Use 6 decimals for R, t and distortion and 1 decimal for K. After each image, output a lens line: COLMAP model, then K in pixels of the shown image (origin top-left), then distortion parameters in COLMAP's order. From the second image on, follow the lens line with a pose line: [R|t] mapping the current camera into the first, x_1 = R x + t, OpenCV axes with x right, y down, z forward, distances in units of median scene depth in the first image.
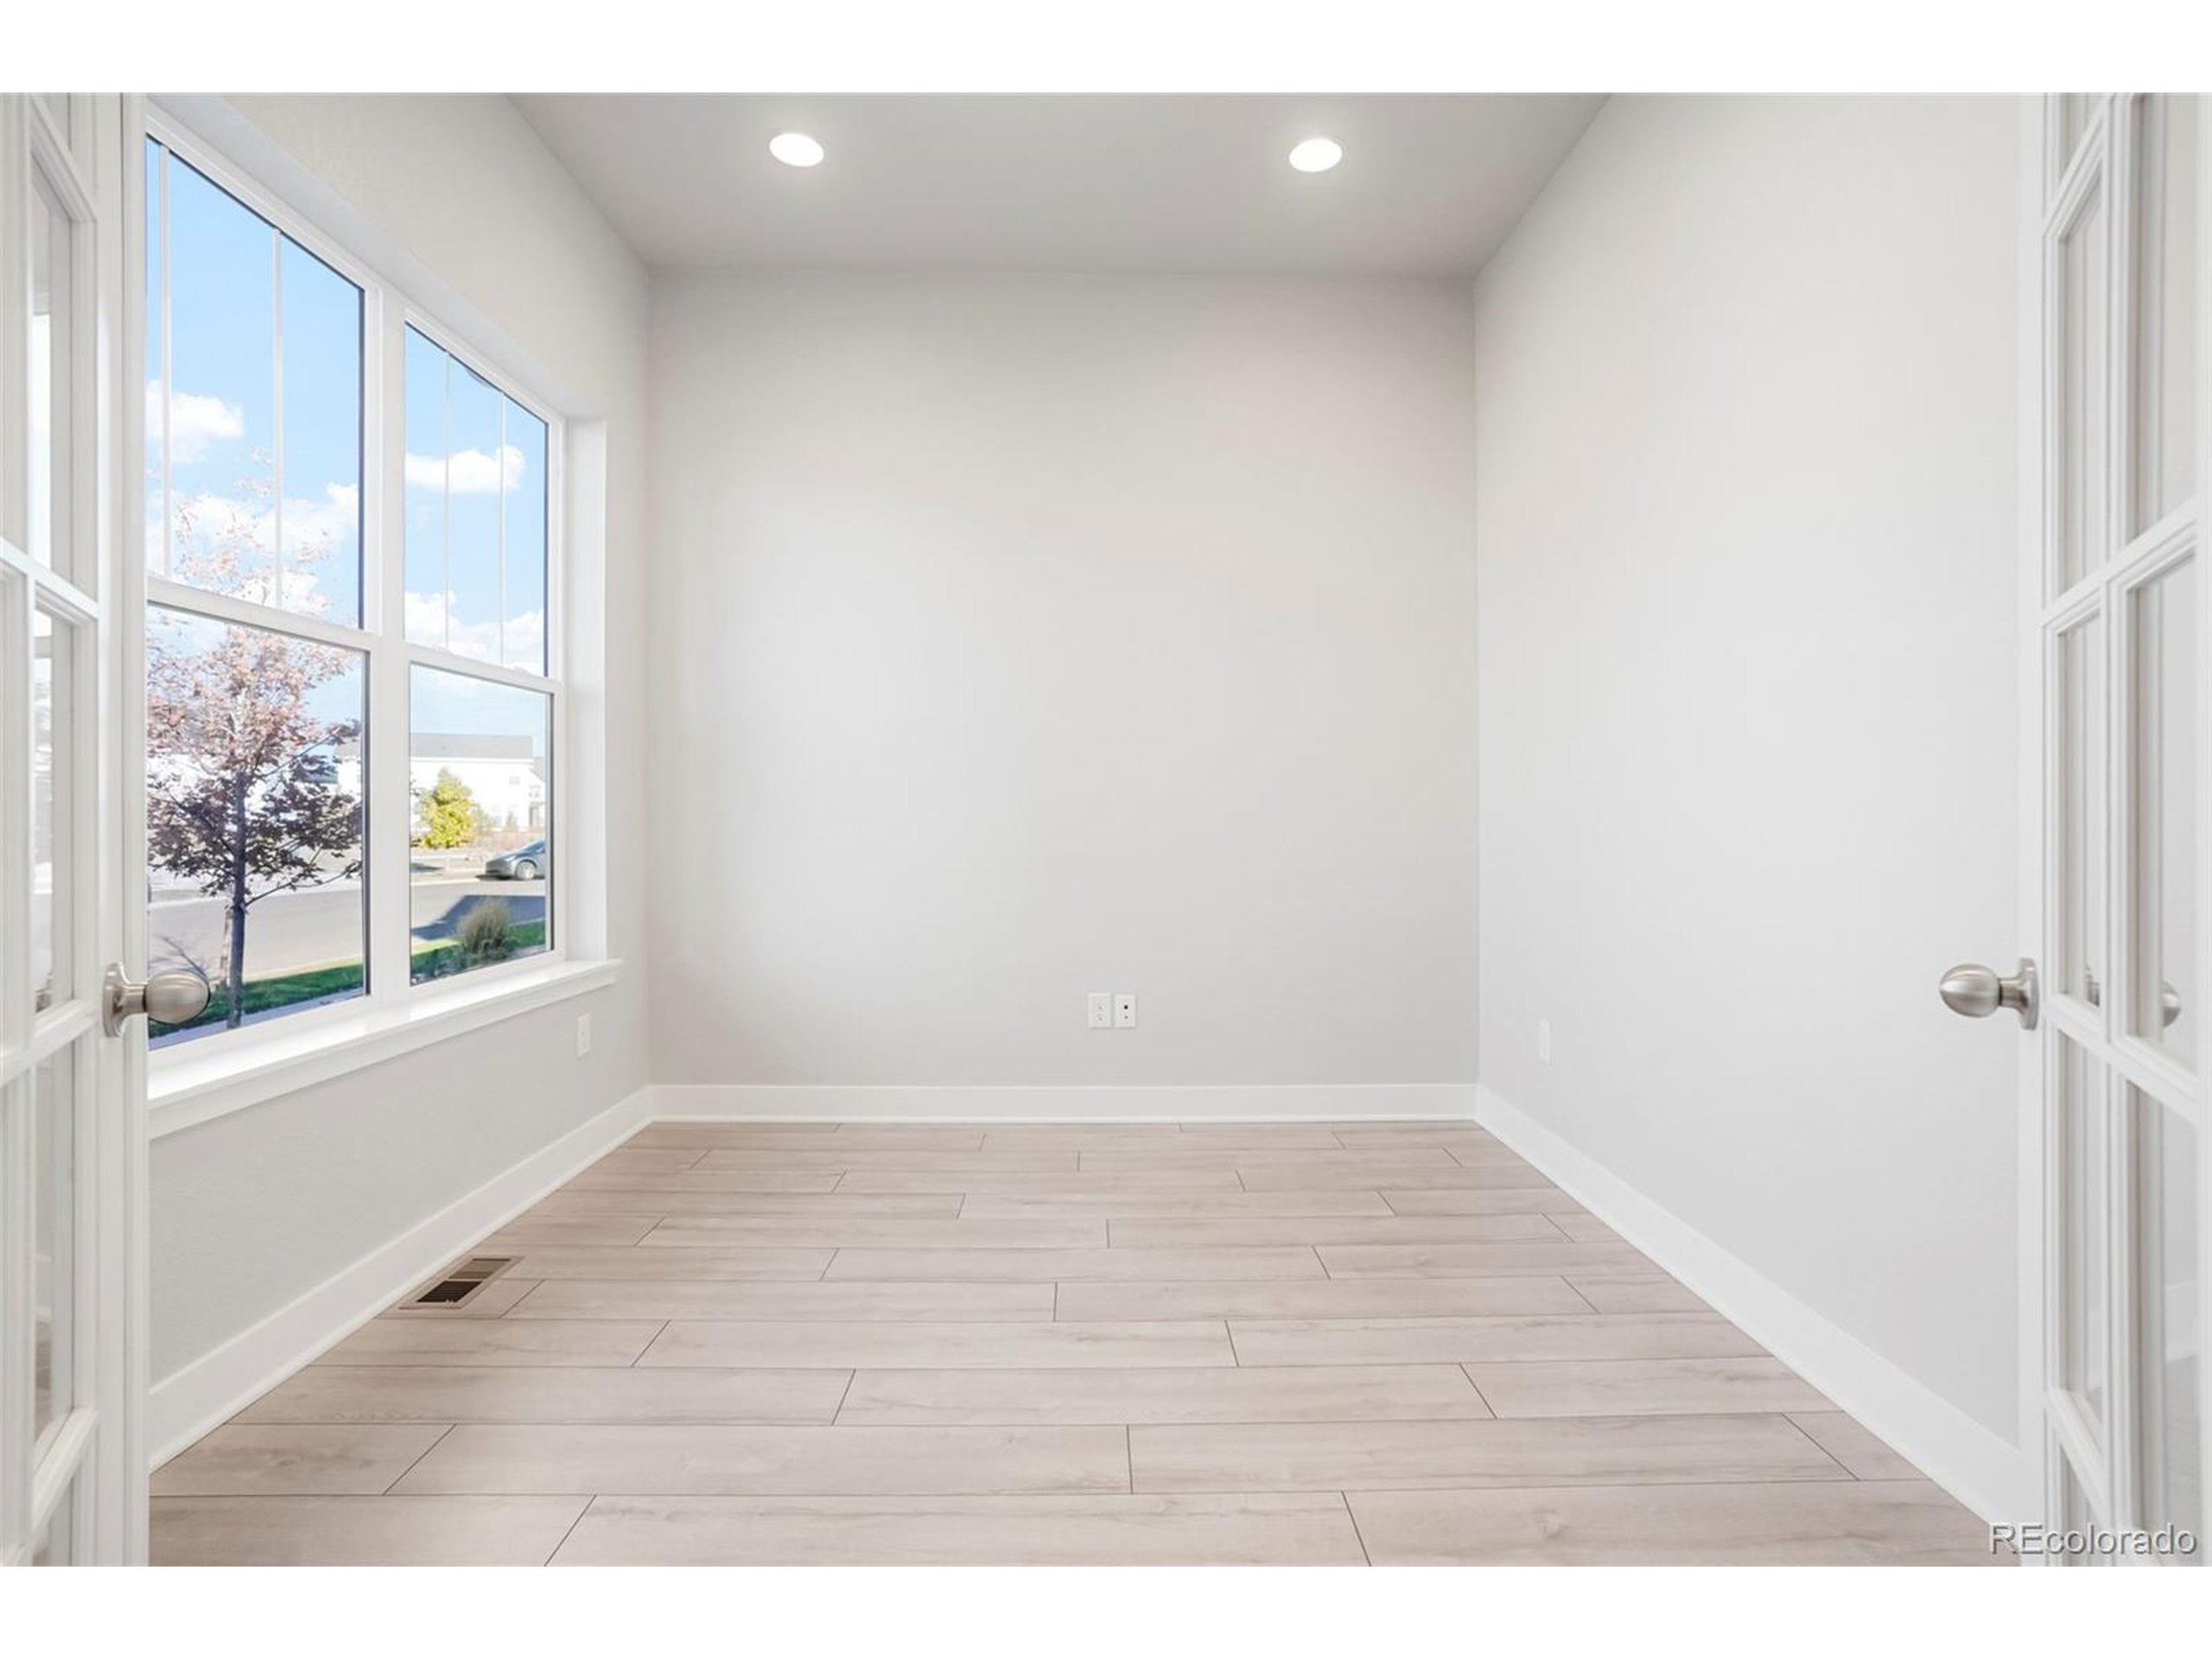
lens RADIAL K [[1025.2, 0, 1111.1], [0, 1025.2, 828.0], [0, 0, 1]] dist [0.002153, -0.000210]
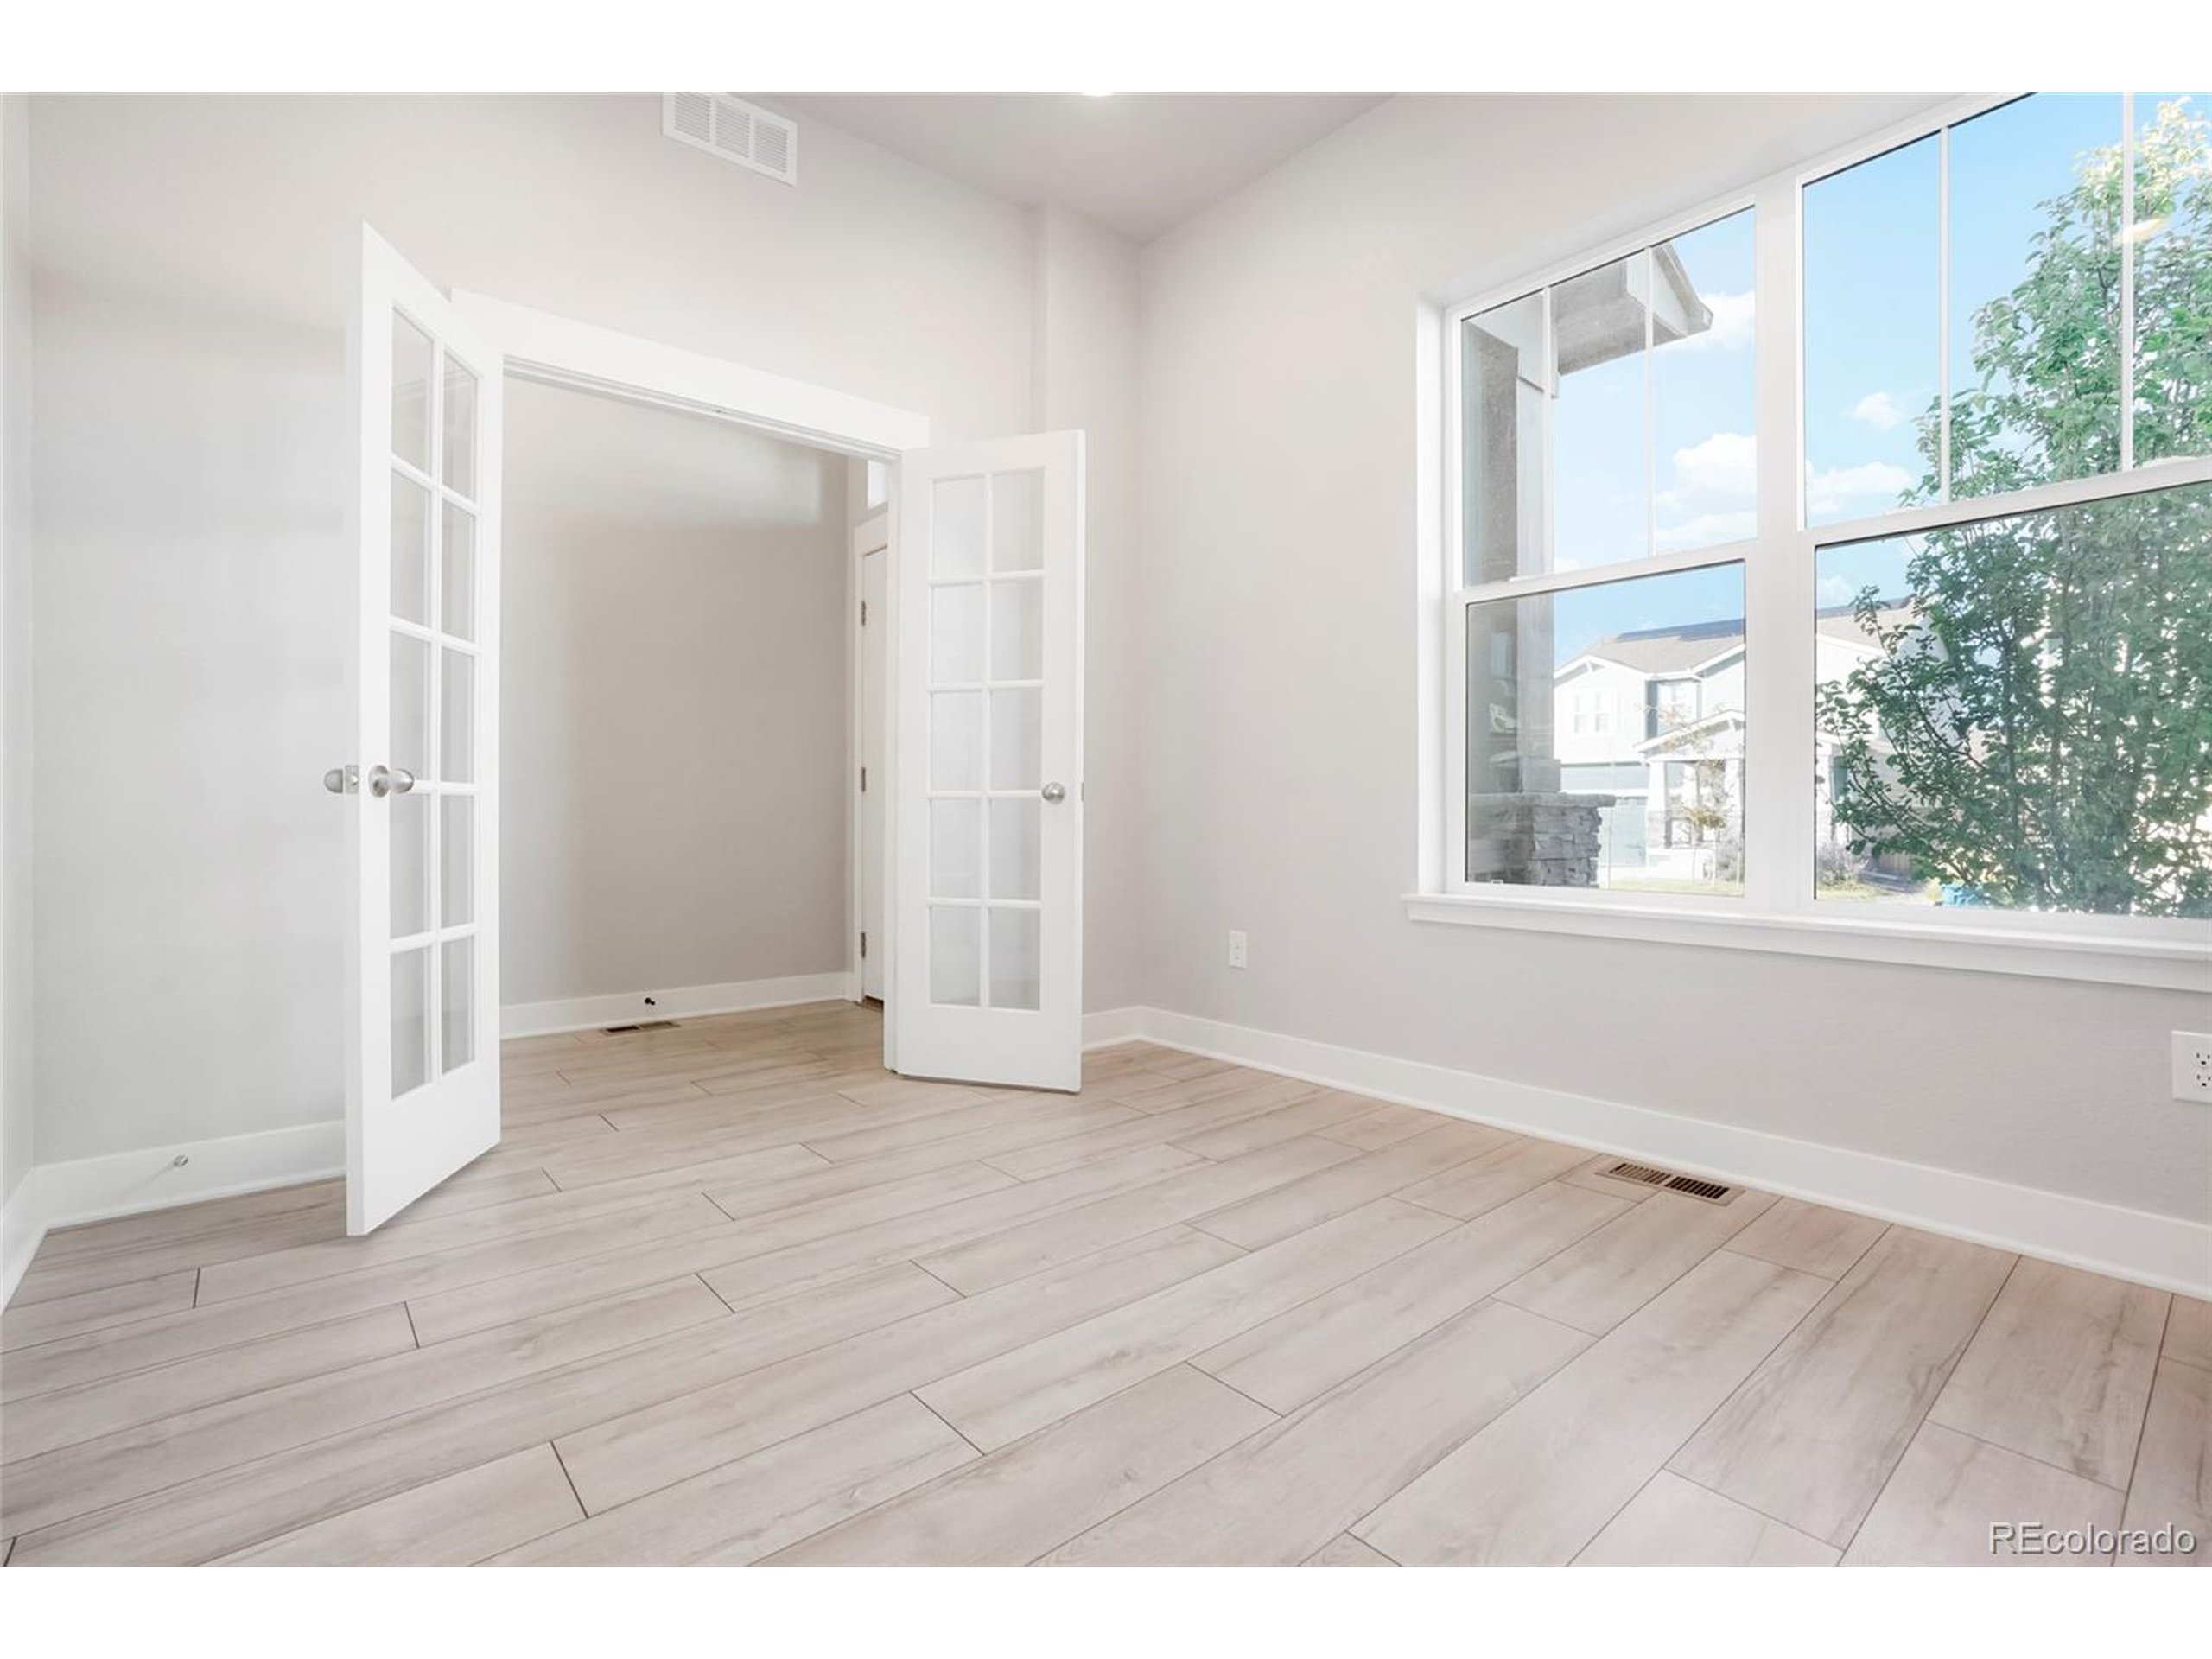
lens RADIAL K [[1025.2, 0, 1104.1], [0, 1025.2, 821.4], [0, 0, 1]] dist [0.002153, -0.000210]
pose [[-0.766927, 0.003316, -0.641725, 0.497689], [-0.001352, 0.999976, 0.006784, 0.104410], [0.641733, 0.006070, -0.766905, 1.672615]]
